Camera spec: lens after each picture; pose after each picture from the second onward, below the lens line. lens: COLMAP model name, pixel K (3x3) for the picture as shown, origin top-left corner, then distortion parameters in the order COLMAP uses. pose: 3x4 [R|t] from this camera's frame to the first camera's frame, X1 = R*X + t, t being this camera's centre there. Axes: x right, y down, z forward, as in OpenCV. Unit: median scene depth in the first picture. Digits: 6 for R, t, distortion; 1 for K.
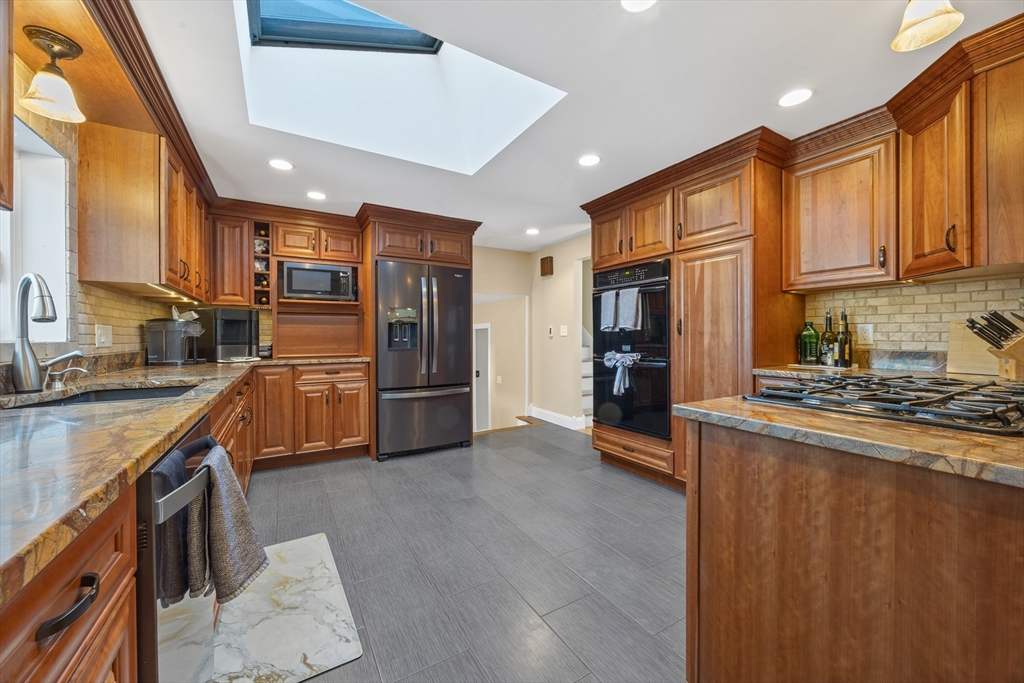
lens RADIAL K [[390.3, 0, 514.3], [0, 390.3, 335.4], [0, 0, 1]] dist [-0.002677, 0.000057]
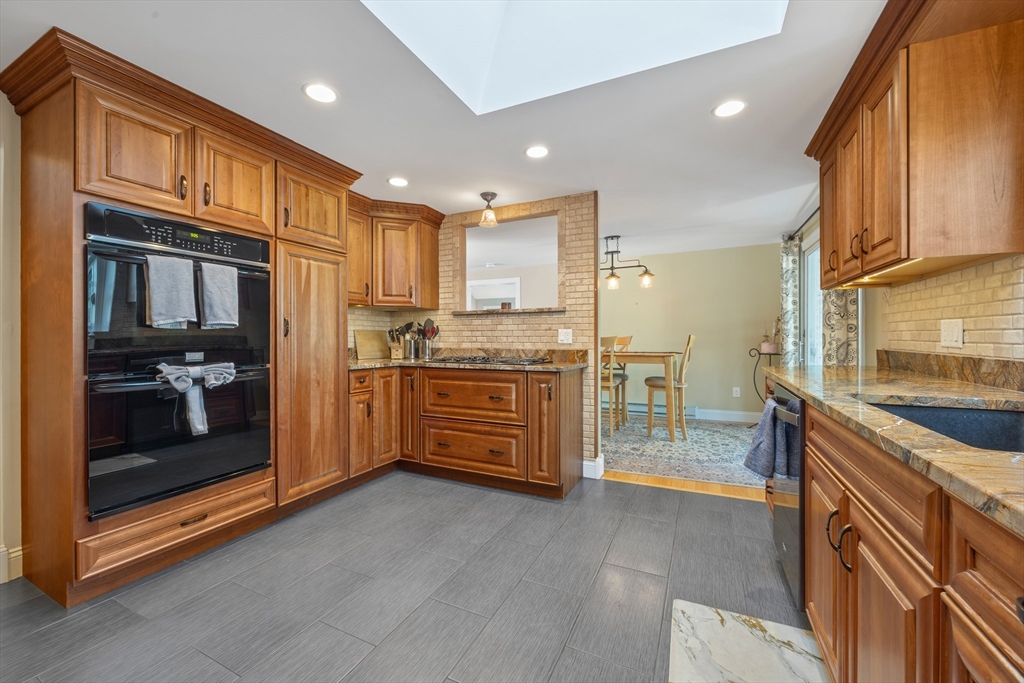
lens RADIAL K [[400.8, 0, 502.6], [0, 400.8, 338.6], [0, 0, 1]] dist [0.000245, 0.000048]
pose [[-0.536207, 0.004124, 0.844076, -0.525872], [-0.000221, 0.999987, -0.005026, 0.007039], [-0.844086, -0.002881, -0.536199, 0.963289]]
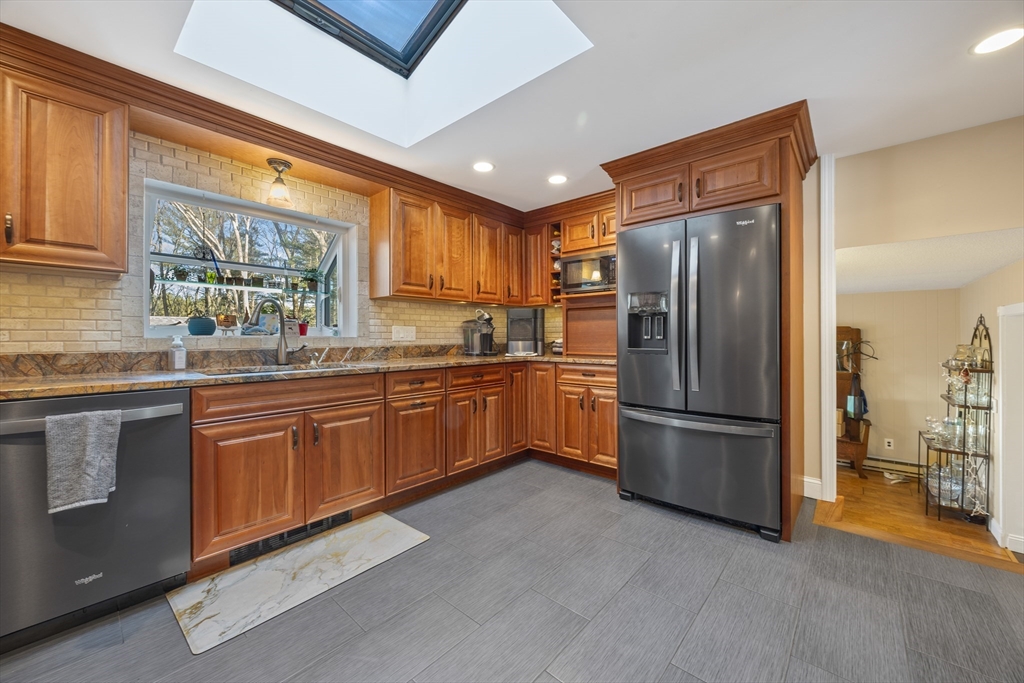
lens RADIAL K [[390.3, 0, 514.3], [0, 390.3, 335.4], [0, 0, 1]] dist [-0.002677, 0.000057]
pose [[0.308116, 0.002159, -0.951346, 0.363516], [0.007203, 0.999963, 0.004602, 0.003367], [0.951322, -0.008270, 0.308089, 0.668067]]
